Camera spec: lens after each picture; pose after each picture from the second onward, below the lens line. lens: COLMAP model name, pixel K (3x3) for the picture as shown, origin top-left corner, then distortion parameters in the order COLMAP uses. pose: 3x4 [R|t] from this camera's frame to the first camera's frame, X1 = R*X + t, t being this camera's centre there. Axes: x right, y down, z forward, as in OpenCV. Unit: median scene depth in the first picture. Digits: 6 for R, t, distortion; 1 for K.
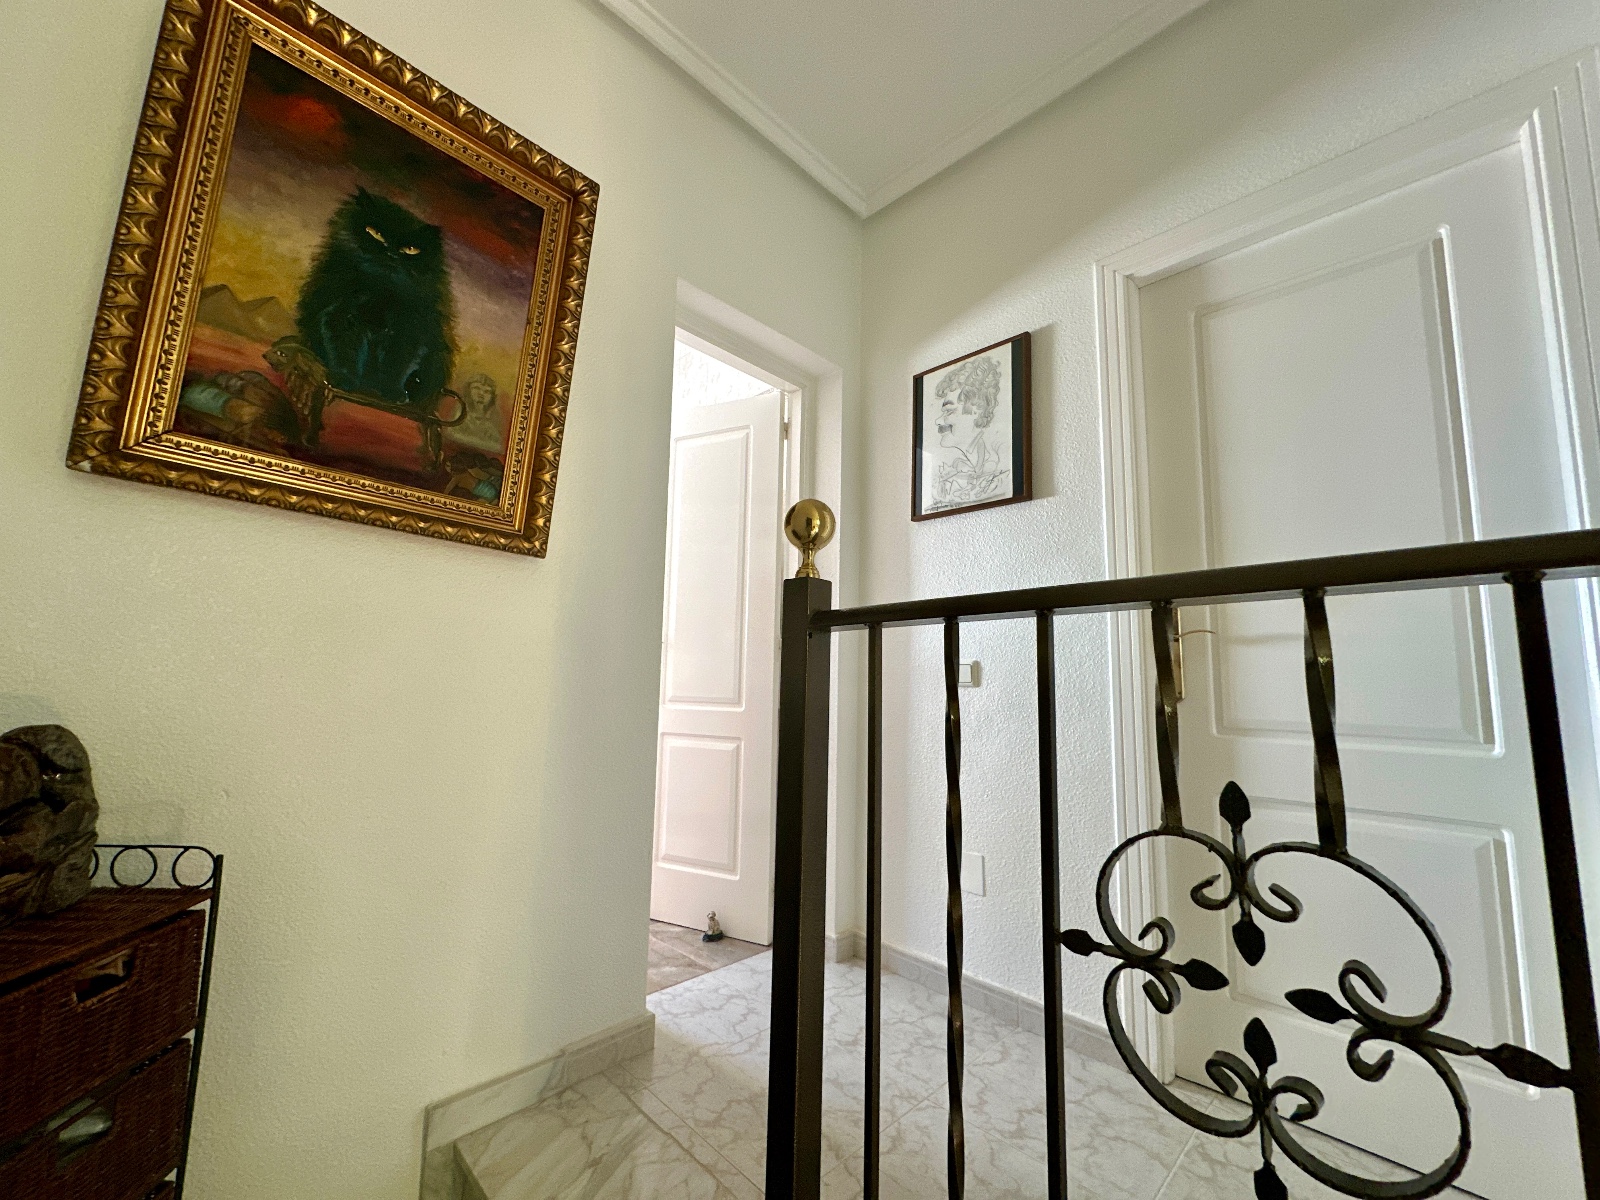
lens RADIAL K [[652.3, 0, 798.8], [0, 652.3, 600.8], [0, 0, 1]] dist [0.009170, 0.000804]
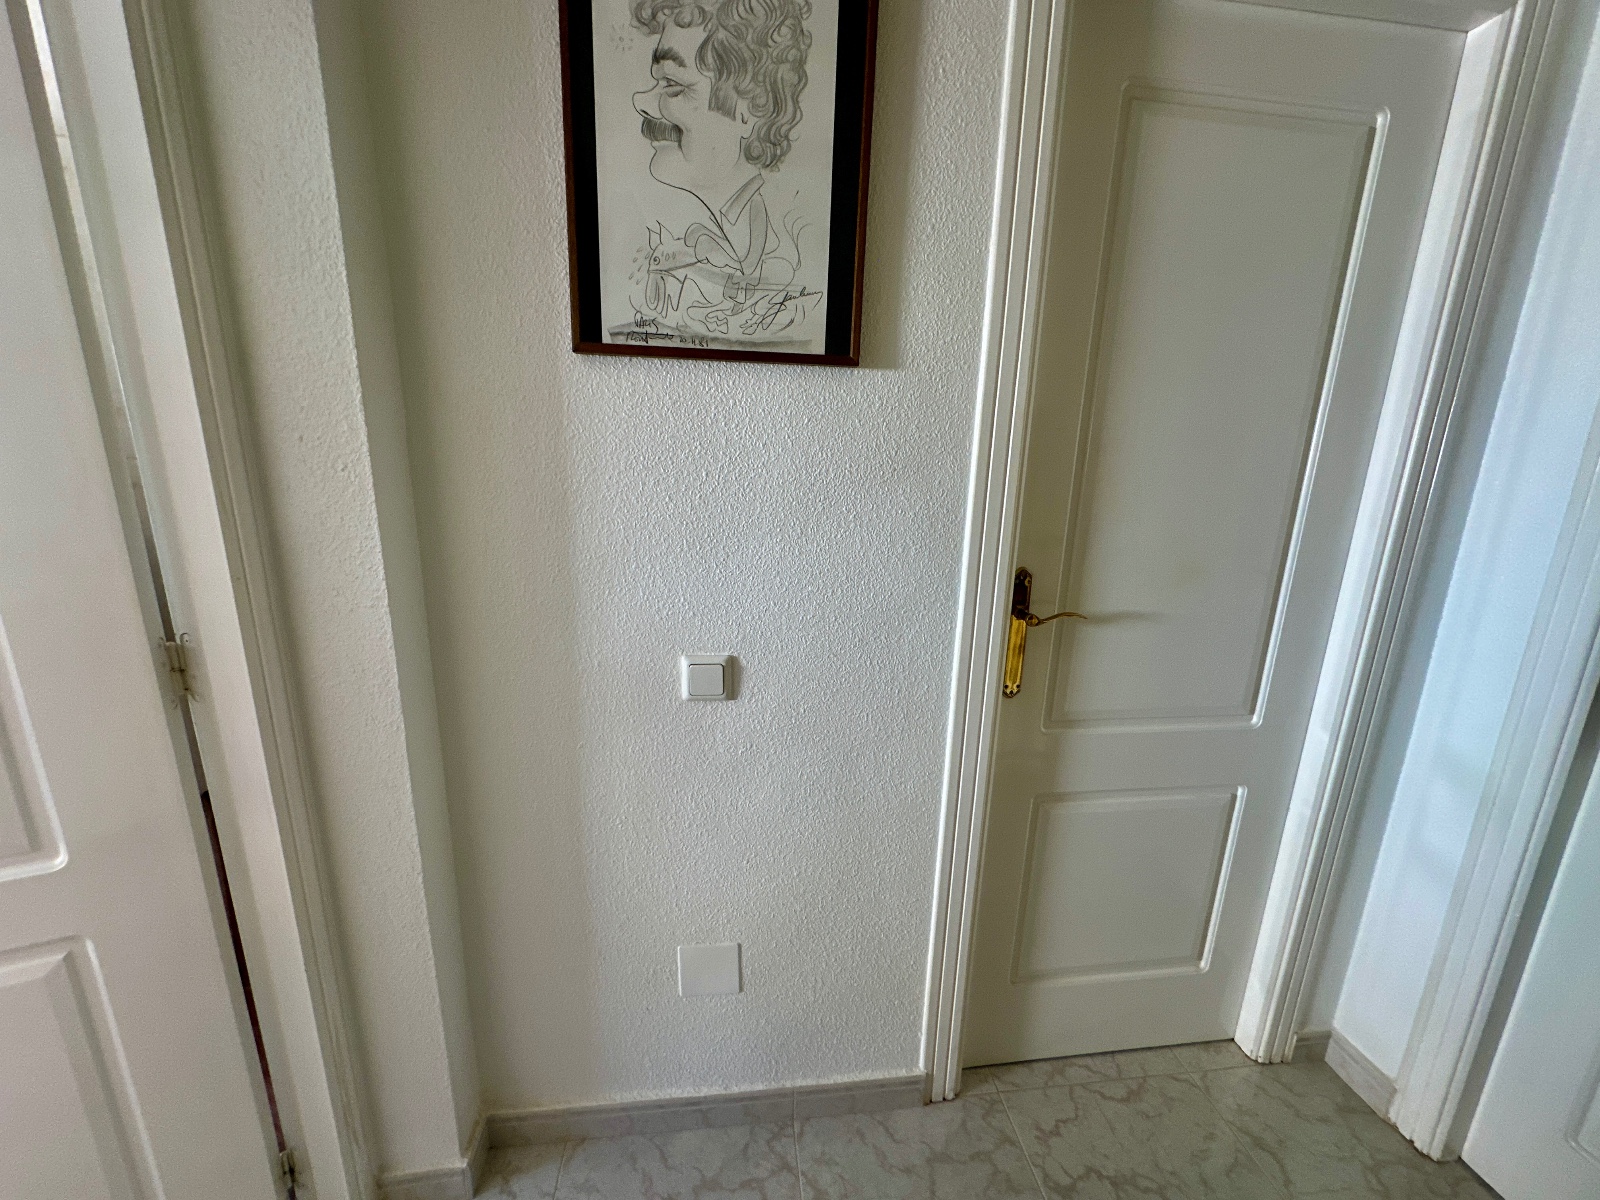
lens RADIAL K [[652.3, 0, 803.7], [0, 652.3, 597.8], [0, 0, 1]] dist [0.009170, 0.000804]
pose [[0.615252, -0.192851, 0.764378, -0.098953], [-0.114131, 0.937611, 0.328421, -0.137325], [-0.780025, -0.289301, 0.554856, 0.636788]]
